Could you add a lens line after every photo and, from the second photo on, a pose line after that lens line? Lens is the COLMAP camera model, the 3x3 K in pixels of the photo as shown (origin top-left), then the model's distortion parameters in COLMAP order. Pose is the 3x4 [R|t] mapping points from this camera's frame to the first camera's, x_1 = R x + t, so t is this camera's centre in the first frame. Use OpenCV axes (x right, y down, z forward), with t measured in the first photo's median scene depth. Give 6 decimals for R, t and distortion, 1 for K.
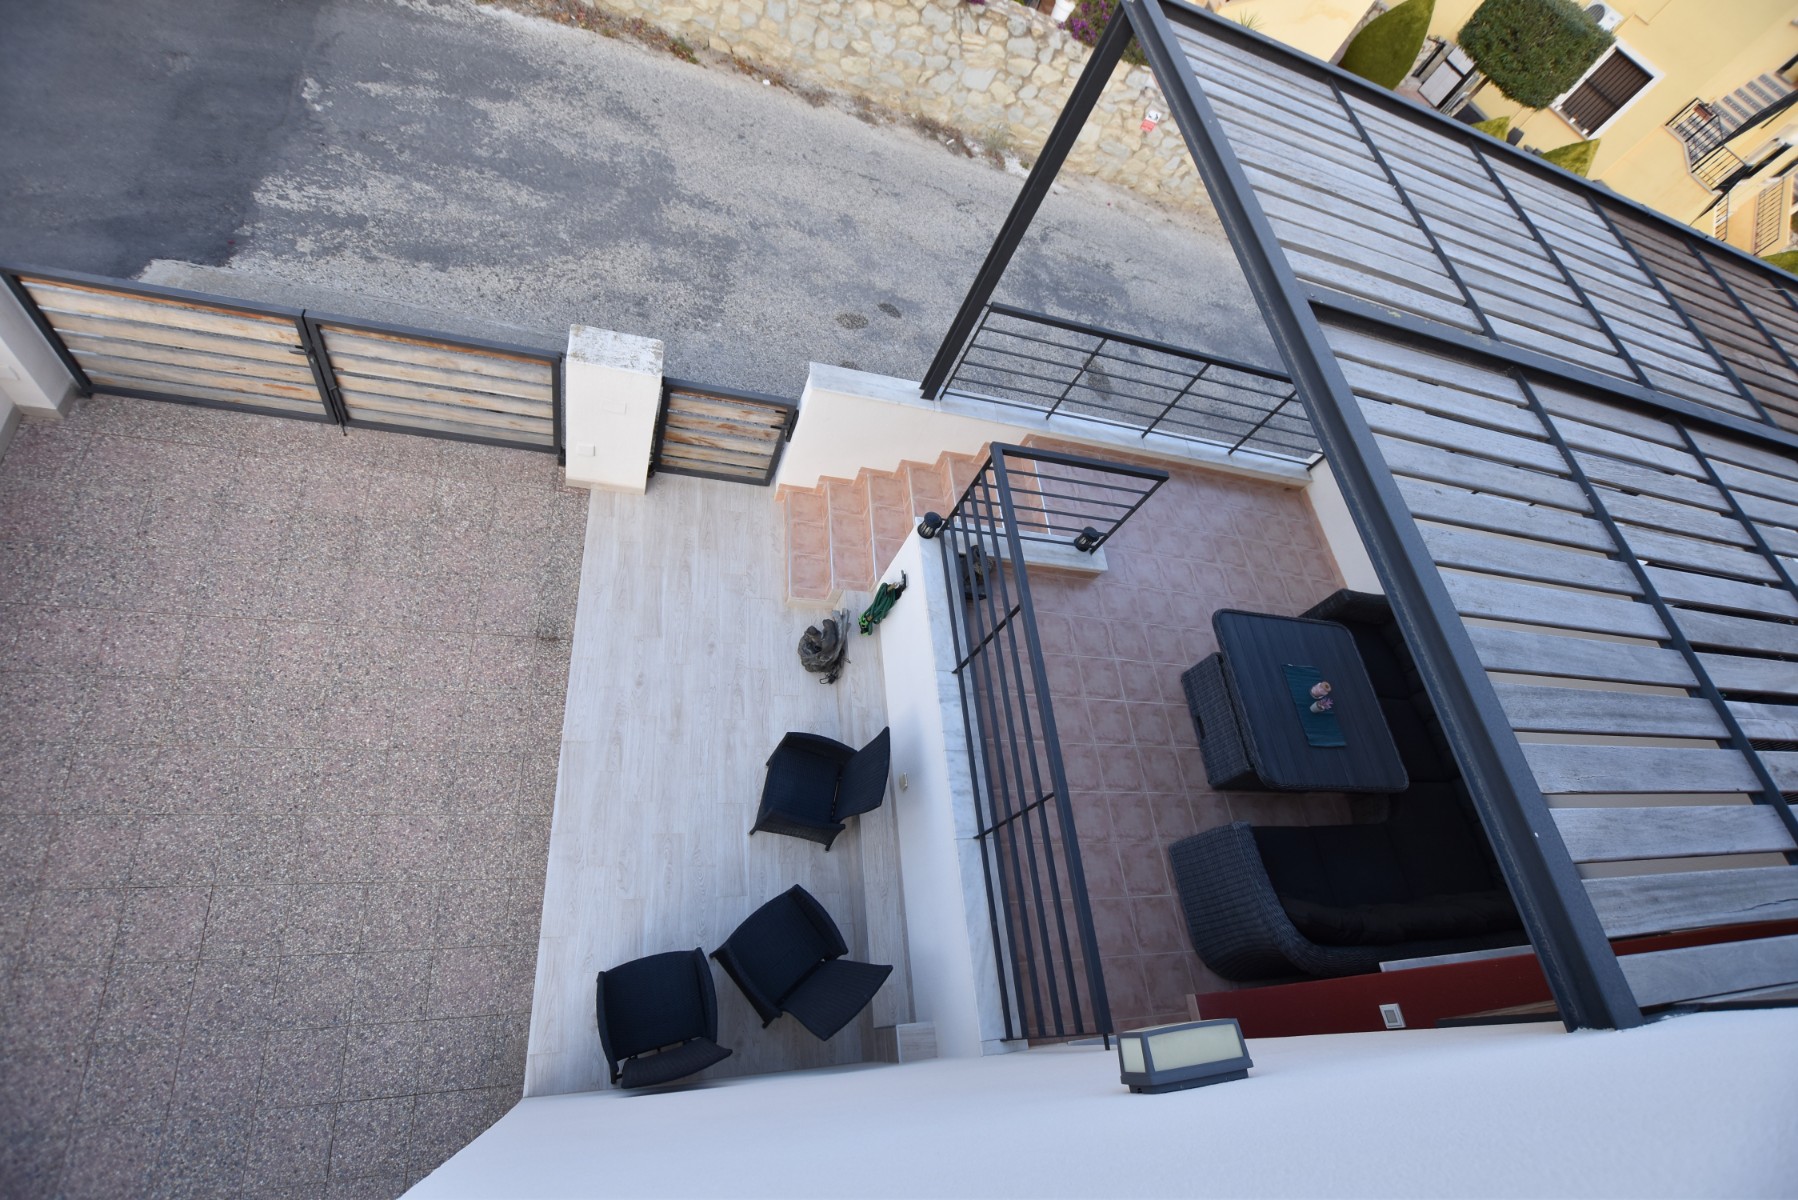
lens RADIAL K [[791.7, 0, 900.8], [0, 791.7, 600.6], [0, 0, 1]] dist [-0.033769, 0.005551]
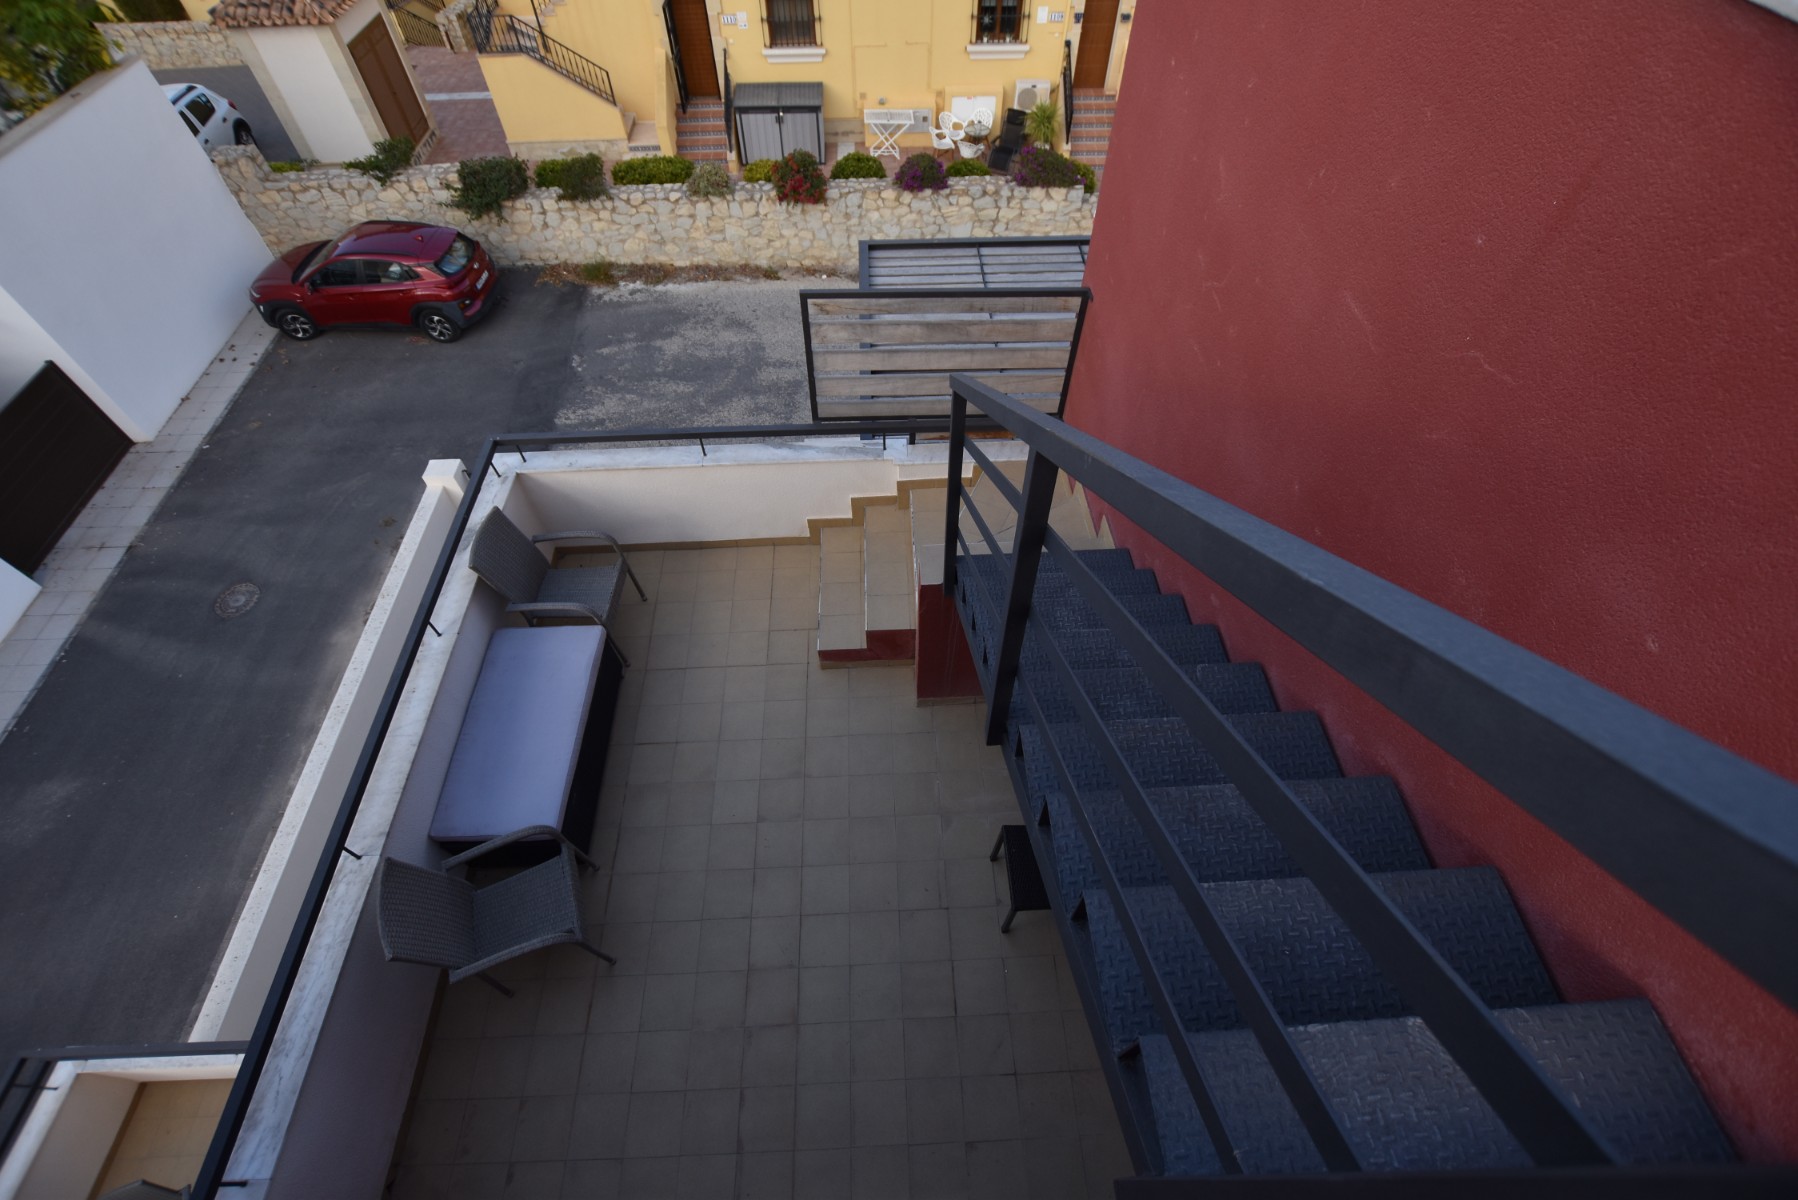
lens RADIAL K [[791.7, 0, 900.8], [0, 791.7, 600.6], [0, 0, 1]] dist [-0.033769, 0.005551]
pose [[0.940693, -0.165243, -0.296296, 0.400238], [0.129155, 0.982027, -0.137627, 0.246920], [0.313713, 0.091197, 0.945128, -0.453654]]
